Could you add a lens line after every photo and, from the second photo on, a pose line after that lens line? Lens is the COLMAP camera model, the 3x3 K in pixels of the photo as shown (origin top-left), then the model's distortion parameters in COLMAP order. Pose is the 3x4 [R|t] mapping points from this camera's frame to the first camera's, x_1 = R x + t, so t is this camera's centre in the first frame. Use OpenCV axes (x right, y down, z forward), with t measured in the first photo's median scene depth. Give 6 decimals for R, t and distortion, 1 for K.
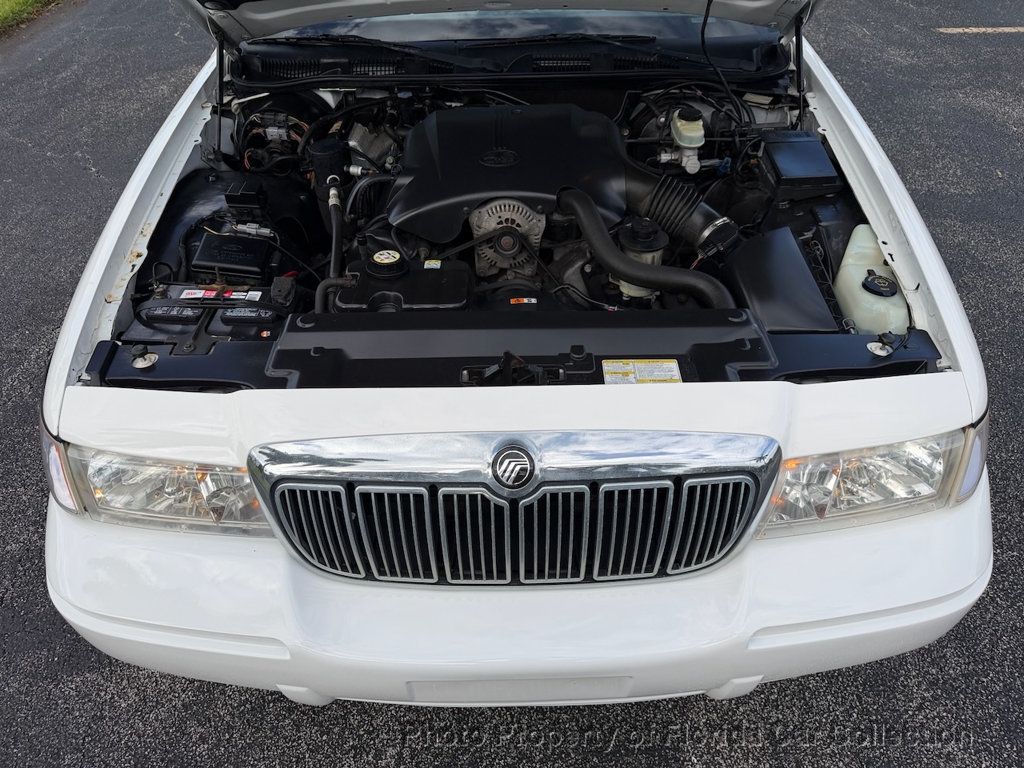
lens RADIAL K [[724.9, 0, 513.6], [0, 724.9, 390.6], [0, 0, 1]] dist [0.039825, -0.054419]
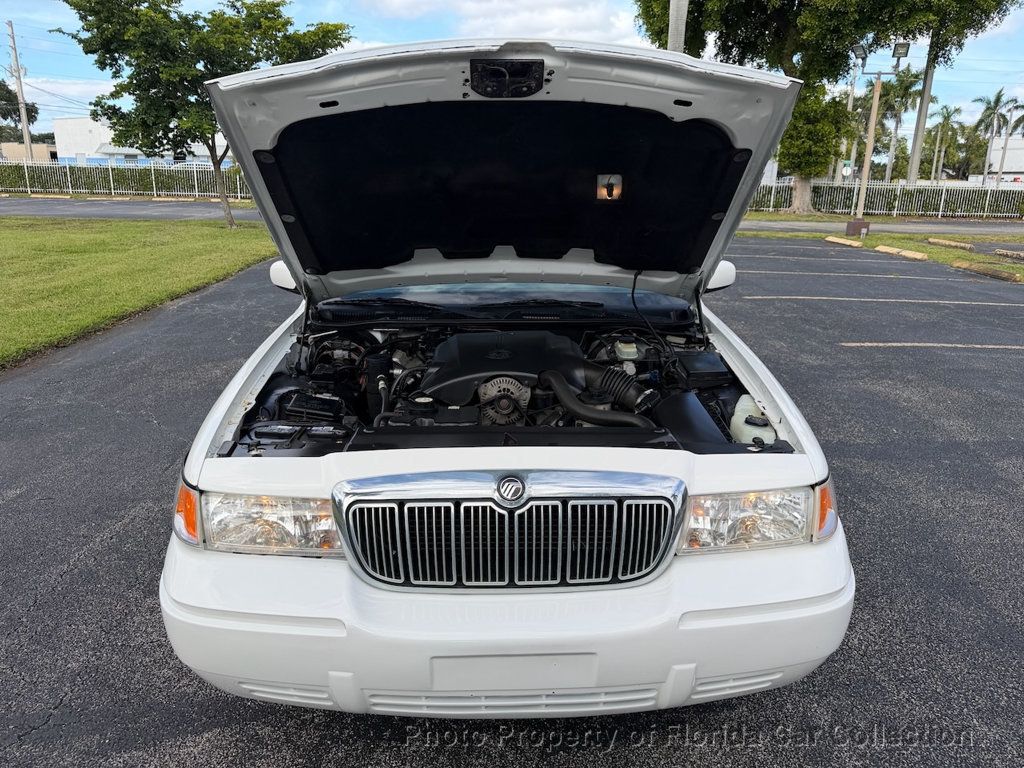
lens RADIAL K [[724.9, 0, 518.8], [0, 724.9, 379.7], [0, 0, 1]] dist [0.039825, -0.054419]
pose [[0.999580, 0.013331, 0.025748, -0.017273], [-0.000771, 0.899947, -0.435999, 0.367608], [-0.028984, 0.435796, 0.899579, -0.305375]]
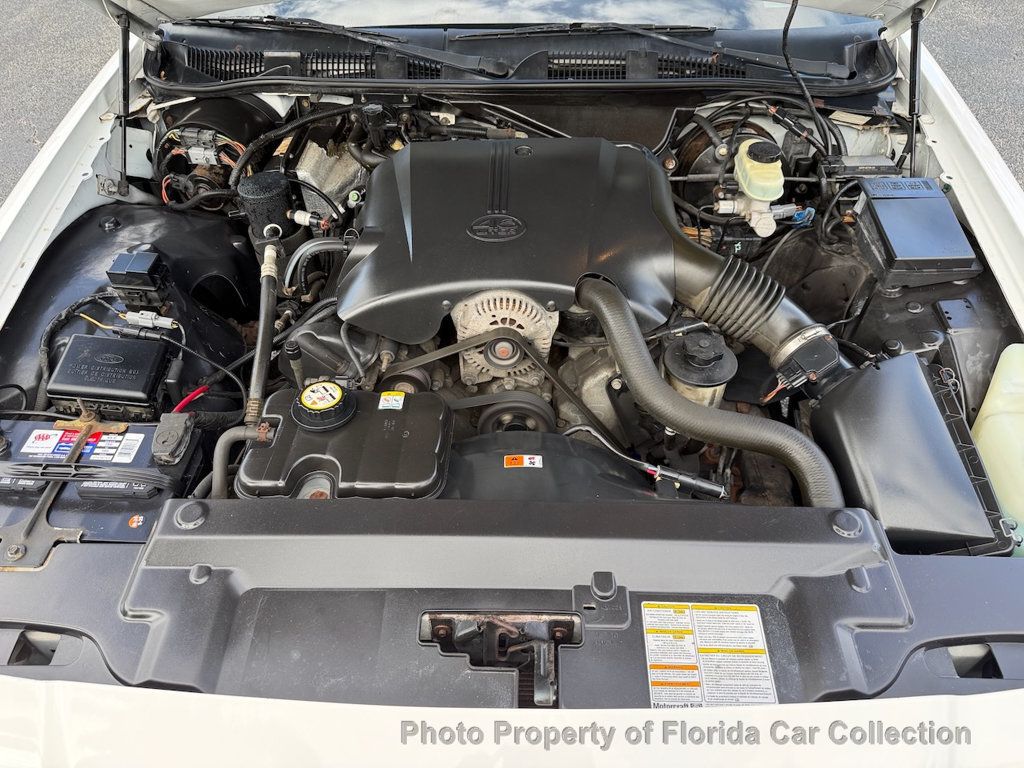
lens RADIAL K [[724.9, 0, 515.7], [0, 724.9, 386.6], [0, 0, 1]] dist [0.039825, -0.054419]
pose [[0.999671, 0.023358, -0.010575, 0.010755], [-0.022437, 0.996531, 0.080142, -0.220918], [0.012411, -0.079879, 0.996727, 0.288131]]
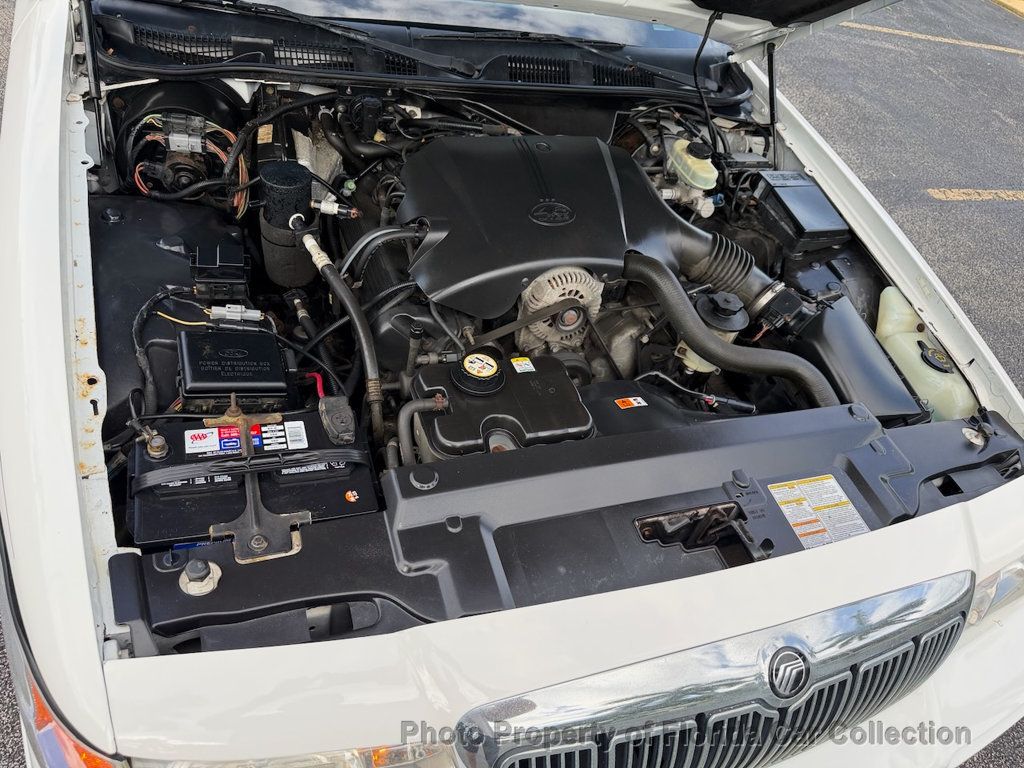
lens RADIAL K [[724.9, 0, 517.2], [0, 724.9, 384.7], [0, 0, 1]] dist [0.039825, -0.054419]
pose [[0.922632, -0.085016, 0.376195, -0.376590], [0.047664, 0.993059, 0.107524, -0.215148], [-0.382725, -0.081275, 0.920280, 0.240326]]
